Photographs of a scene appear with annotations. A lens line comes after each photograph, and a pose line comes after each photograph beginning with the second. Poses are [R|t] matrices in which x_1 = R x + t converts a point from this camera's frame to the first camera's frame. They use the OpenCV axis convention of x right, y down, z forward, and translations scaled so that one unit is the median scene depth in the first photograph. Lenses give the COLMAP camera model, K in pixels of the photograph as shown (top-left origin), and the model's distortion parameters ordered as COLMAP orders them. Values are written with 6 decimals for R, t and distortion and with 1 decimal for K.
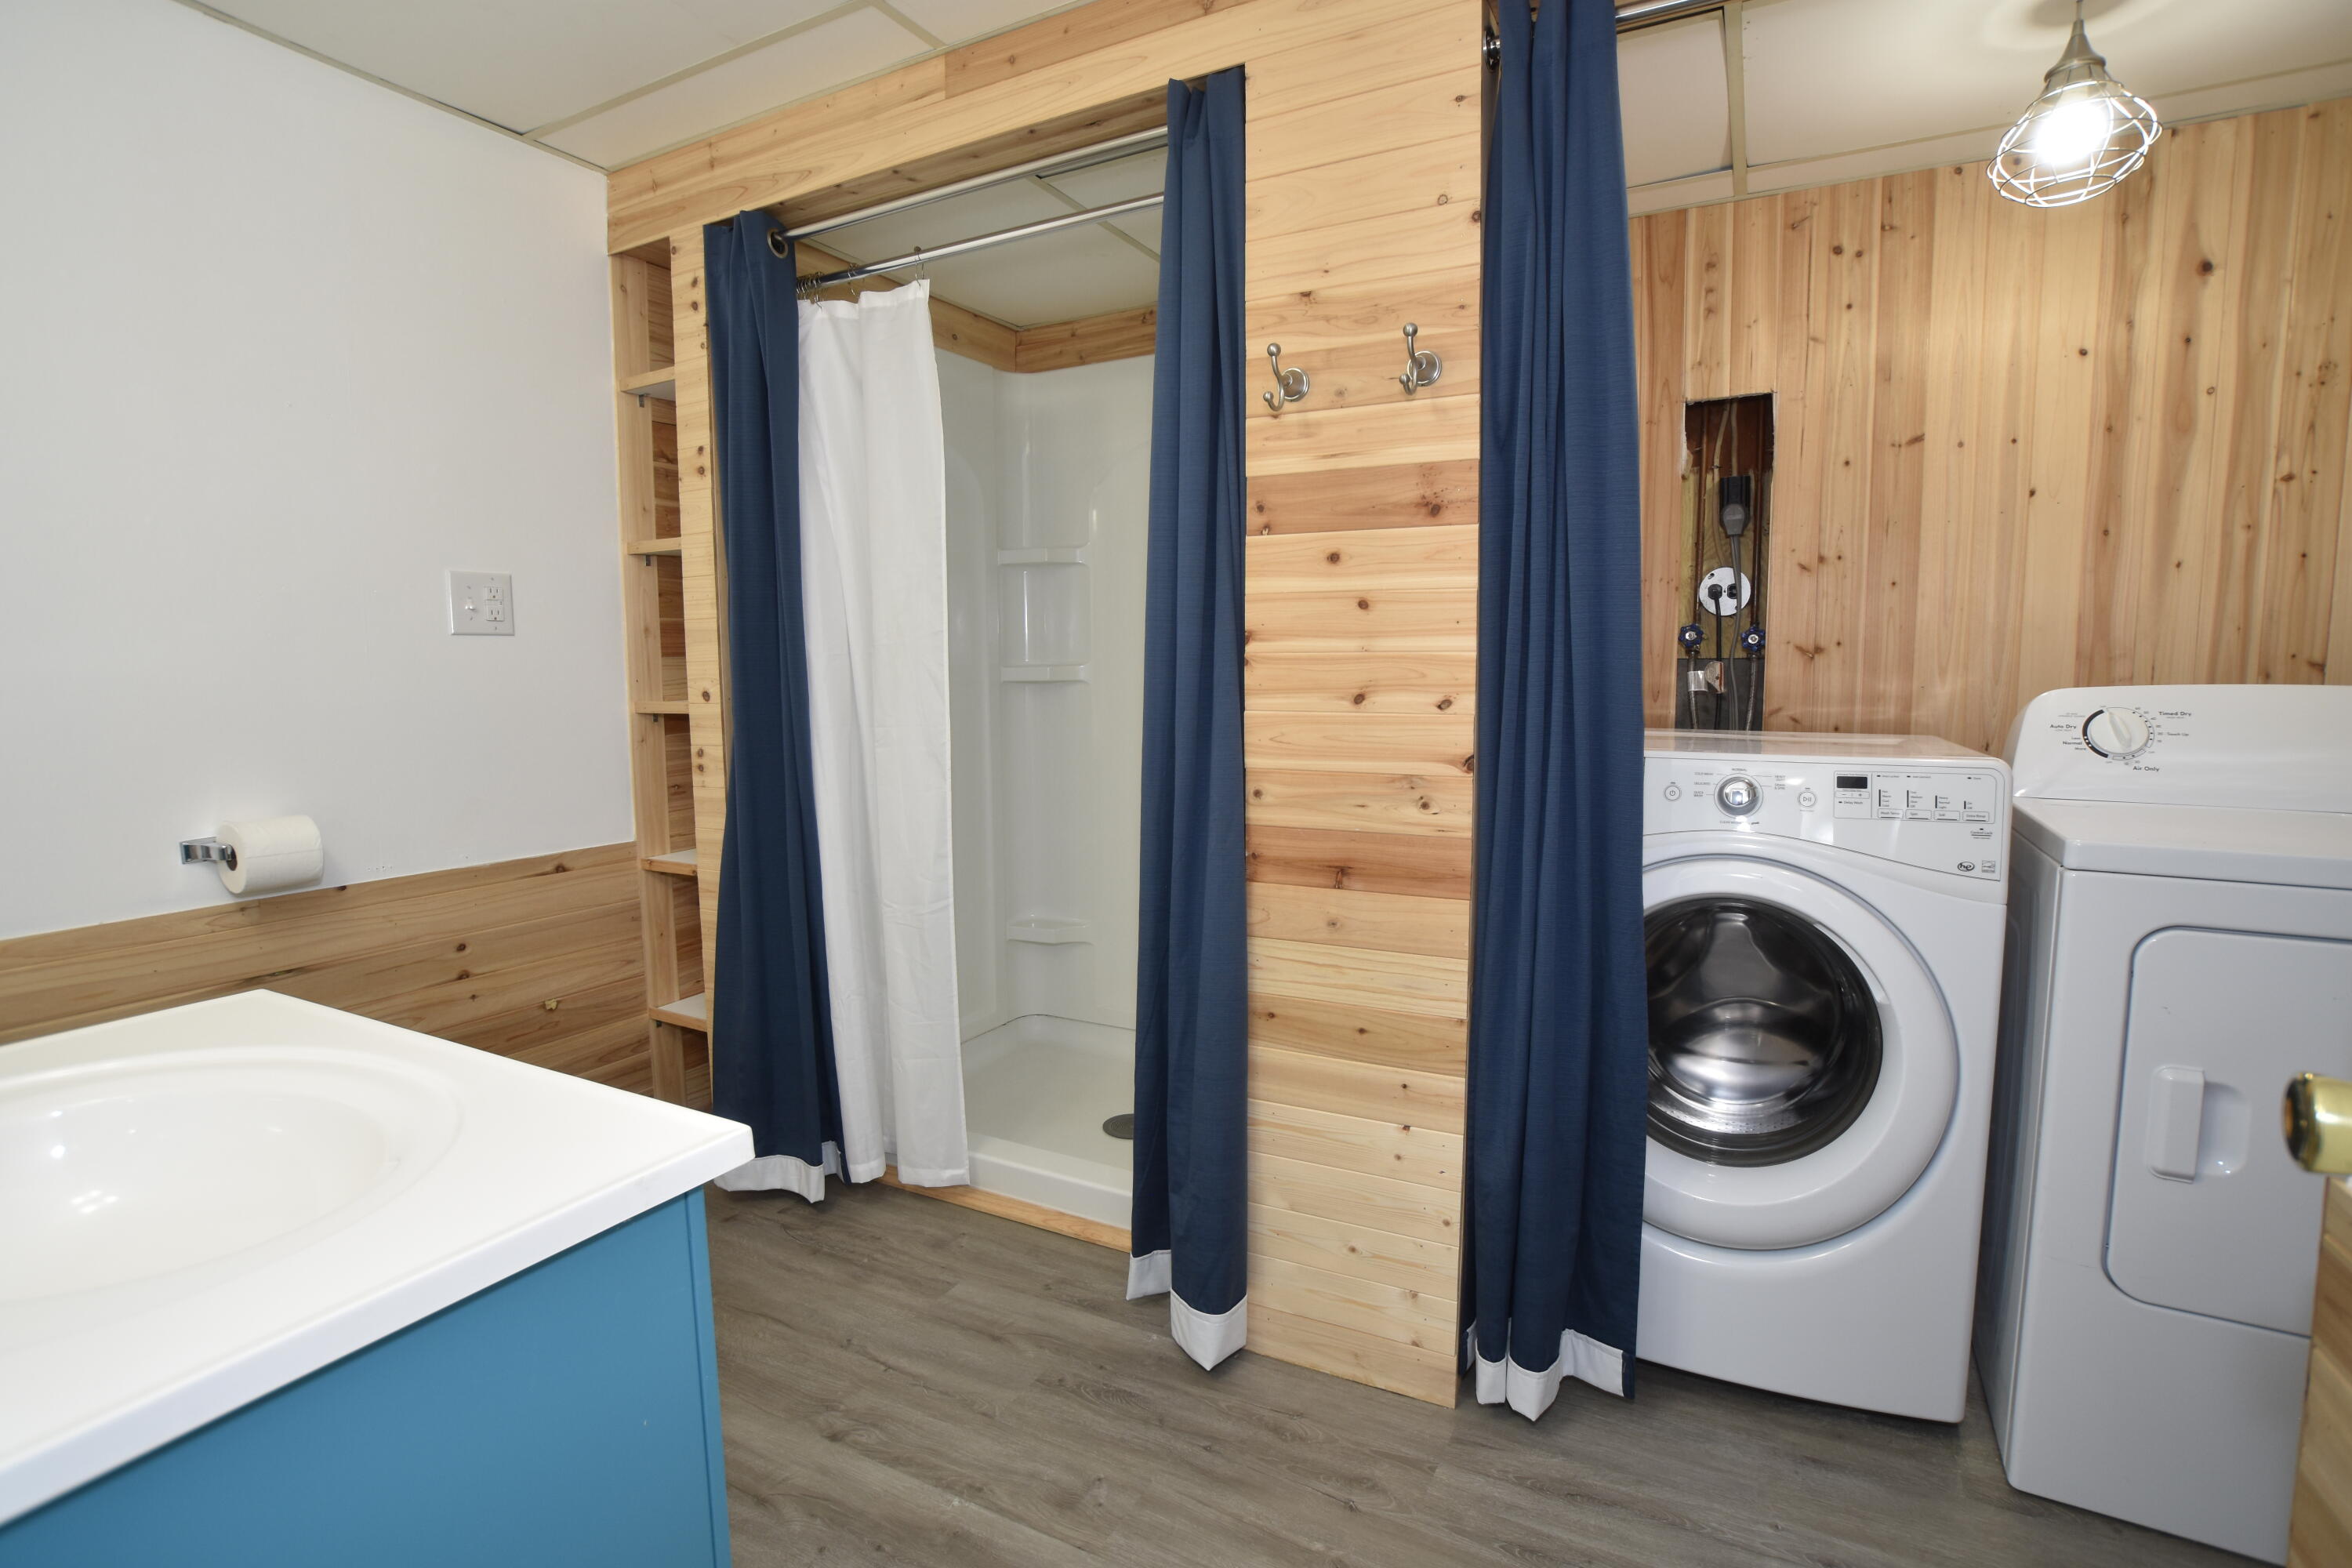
lens RADIAL K [[1125.4, 0, 1180.2], [0, 1125.4, 777.7], [0, 0, 1]] dist [-0.063919, 0.026801]
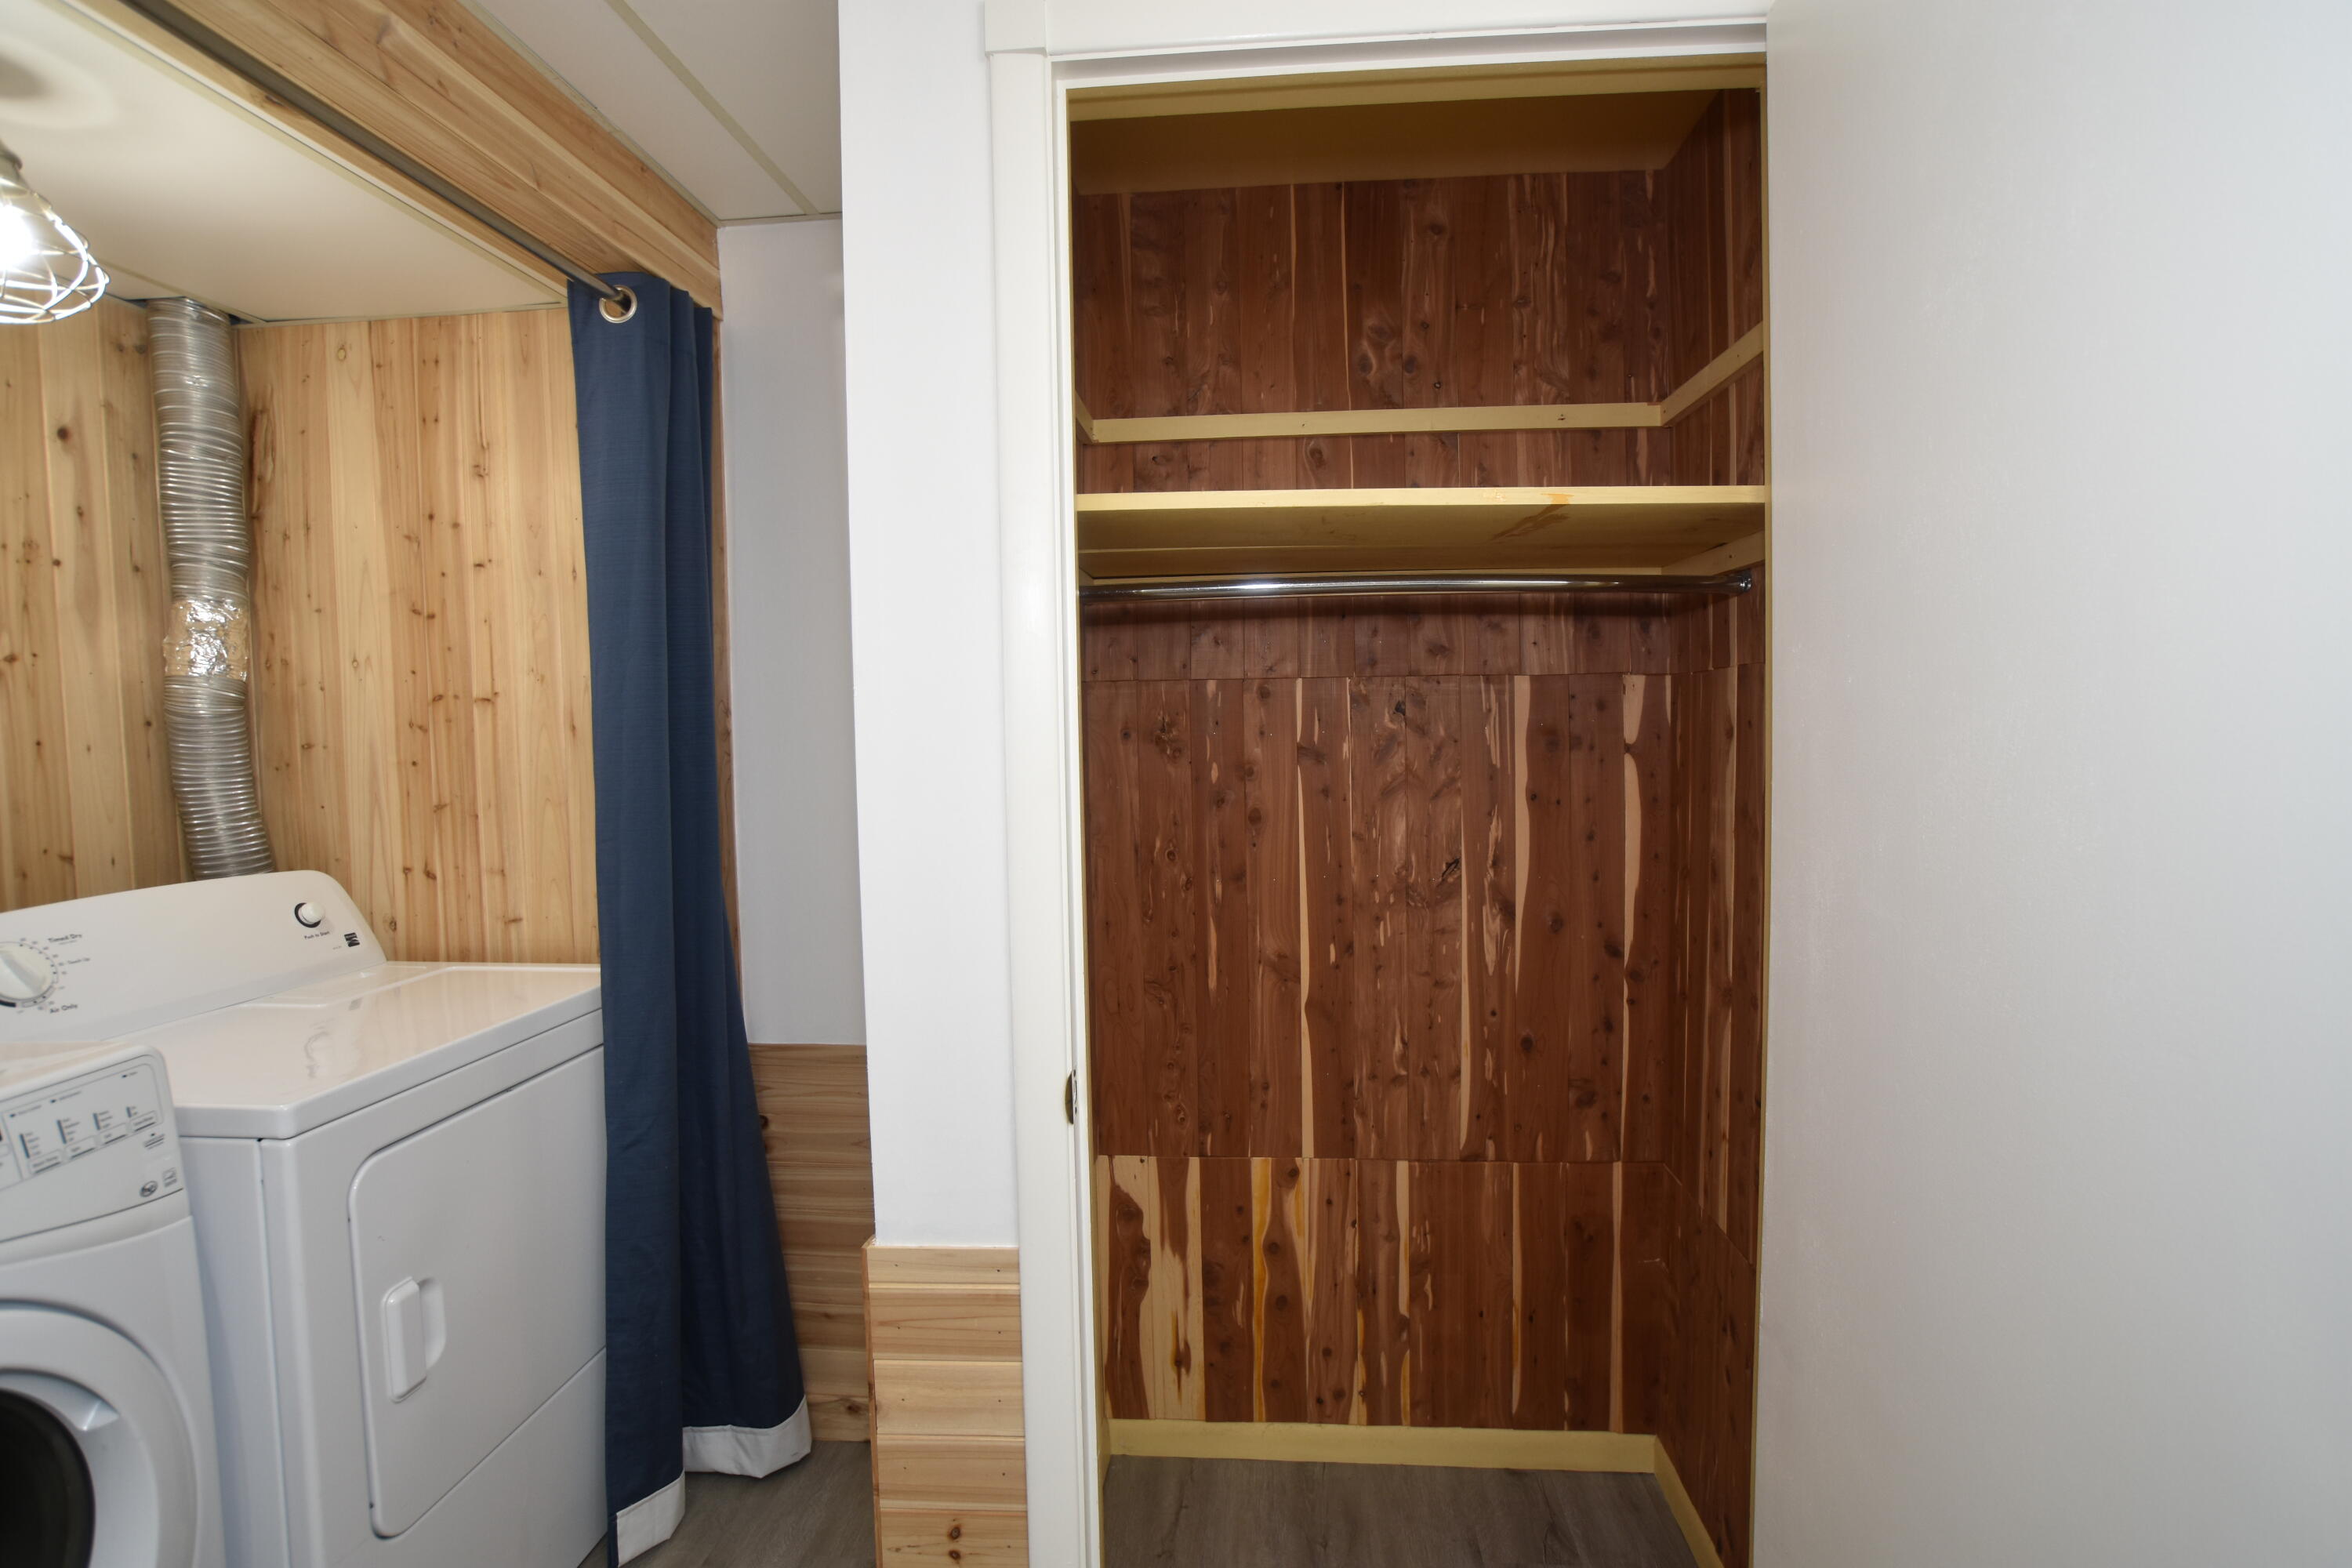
lens RADIAL K [[1125.4, 0, 1180.2], [0, 1125.4, 777.7], [0, 0, 1]] dist [-0.063919, 0.026801]
pose [[-0.391210, -0.036440, 0.919580, -0.222865], [0.111471, 0.989983, 0.086652, -0.169700], [-0.913525, 0.136406, -0.383229, 0.537002]]
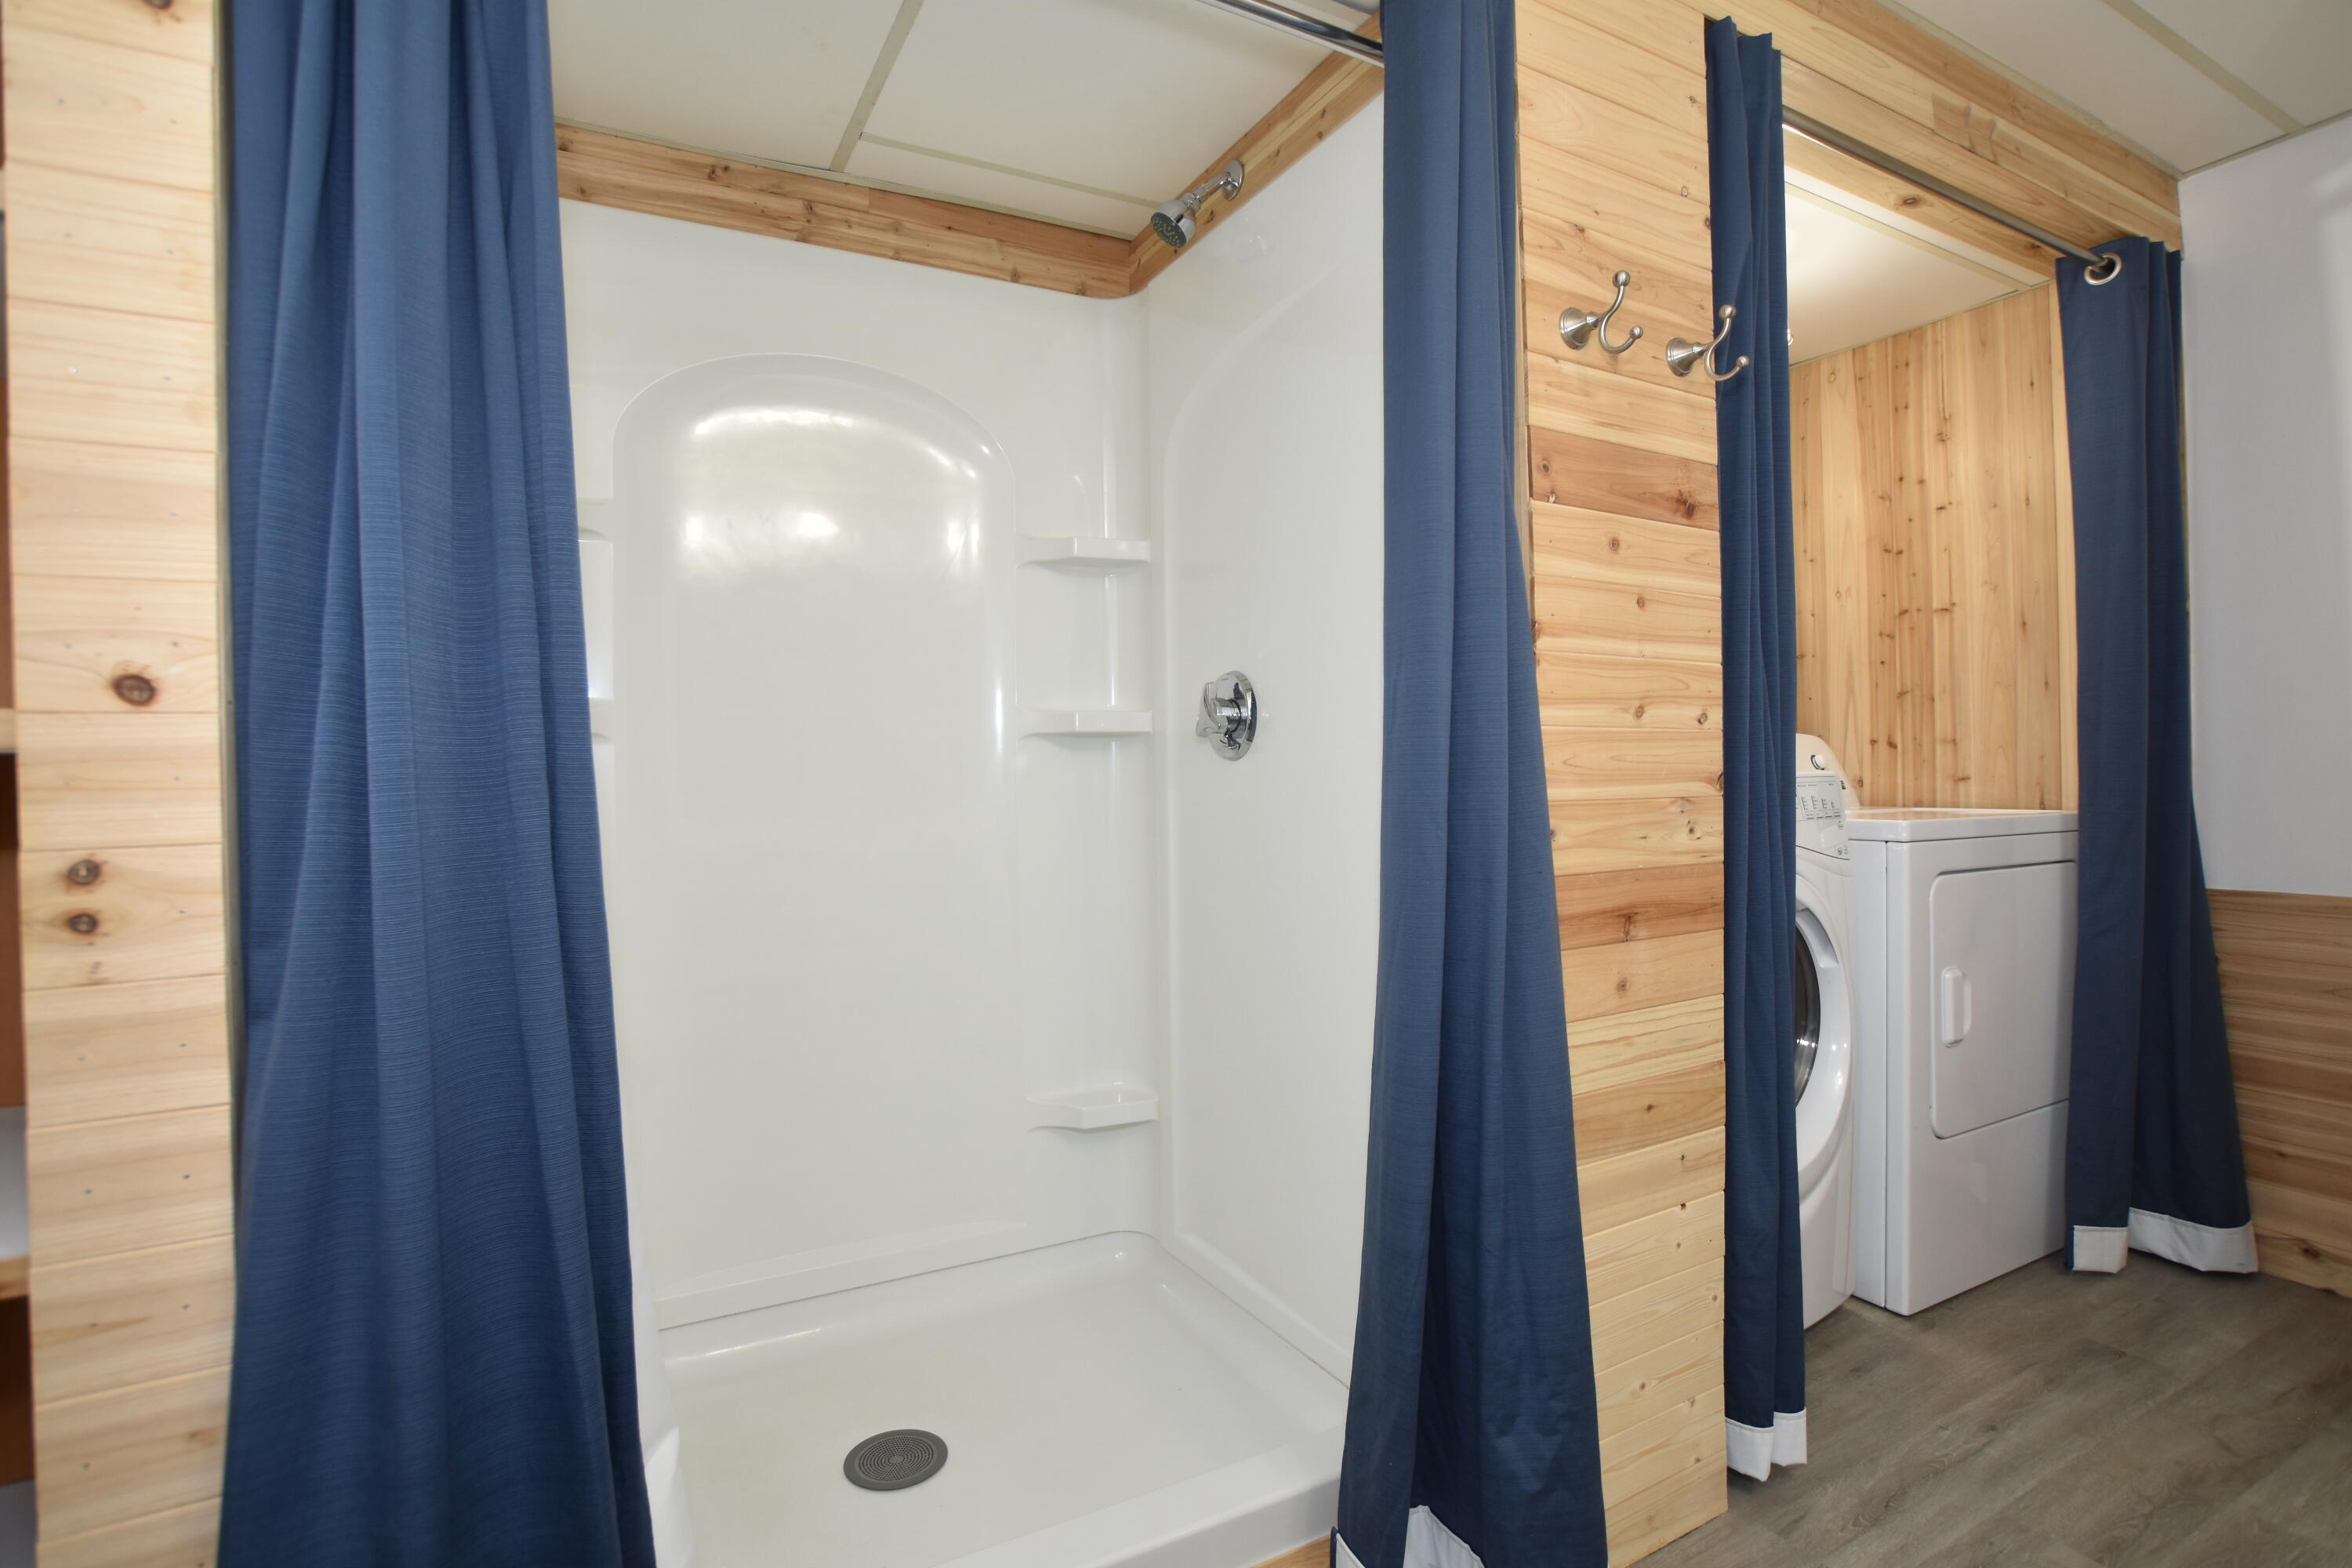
lens RADIAL K [[1125.4, 0, 1180.2], [0, 1125.4, 777.7], [0, 0, 1]] dist [-0.063919, 0.026801]
pose [[0.552493, -0.002877, 0.833512, -0.739041], [0.094002, 0.993829, -0.058879, -0.003270], [-0.828200, 0.110882, 0.549354, 0.830944]]
